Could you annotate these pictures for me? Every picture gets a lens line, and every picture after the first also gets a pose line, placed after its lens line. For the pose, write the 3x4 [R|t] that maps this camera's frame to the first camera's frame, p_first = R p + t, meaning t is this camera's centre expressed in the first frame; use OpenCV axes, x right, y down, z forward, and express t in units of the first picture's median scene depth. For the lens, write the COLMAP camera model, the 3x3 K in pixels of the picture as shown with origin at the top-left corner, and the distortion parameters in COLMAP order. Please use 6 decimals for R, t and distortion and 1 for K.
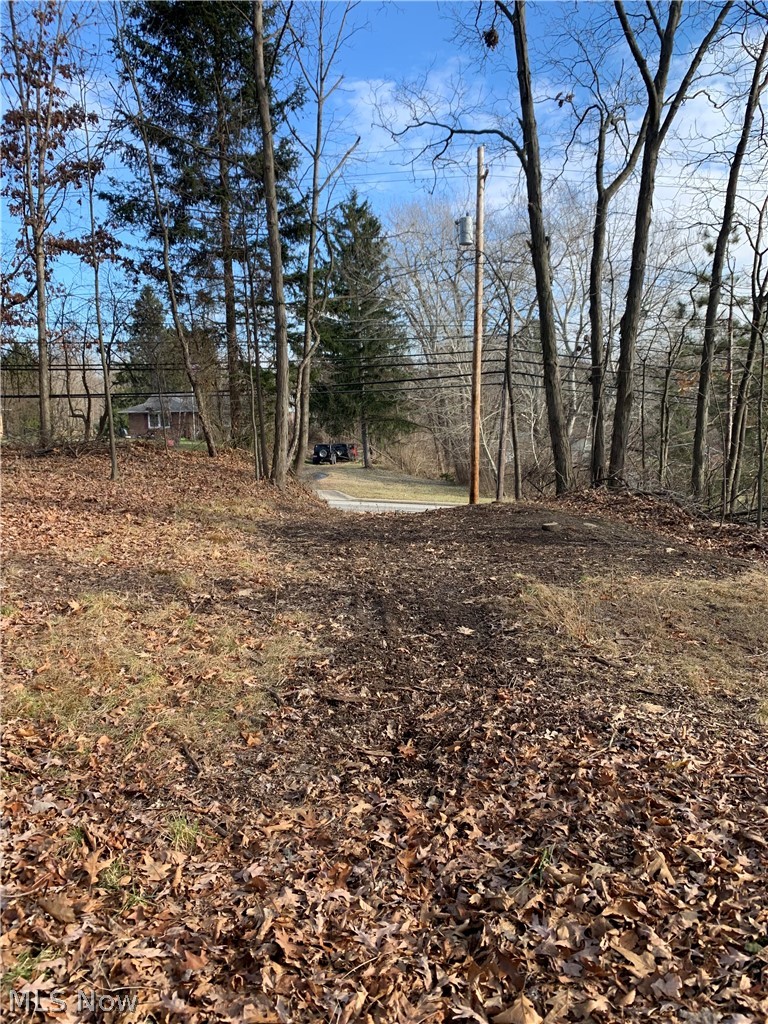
lens RADIAL K [[778.8, 0, 385.2], [0, 778.8, 514.4], [0, 0, 1]] dist [0.015222, -0.004553]
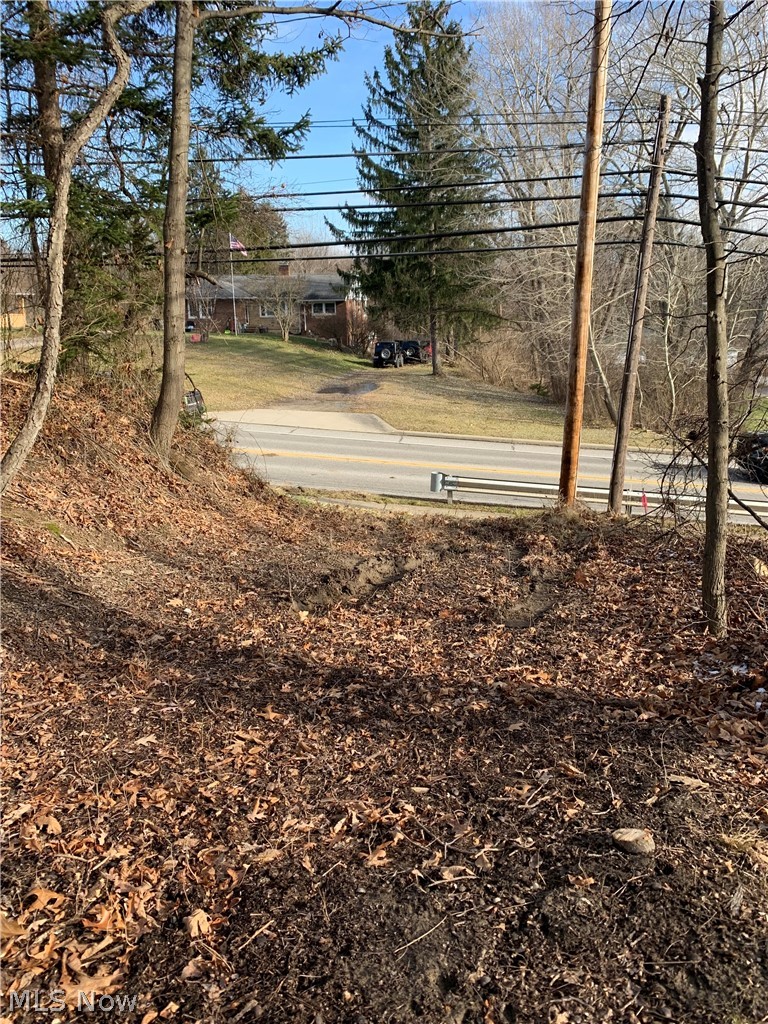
lens RADIAL K [[778.8, 0, 381.0], [0, 778.8, 506.8], [0, 0, 1]] dist [0.015222, -0.004553]
pose [[0.991370, 0.038382, -0.125345, 0.026253], [-0.022916, 0.992195, 0.122576, -0.023402], [0.129071, -0.118645, 0.984512, 0.221144]]
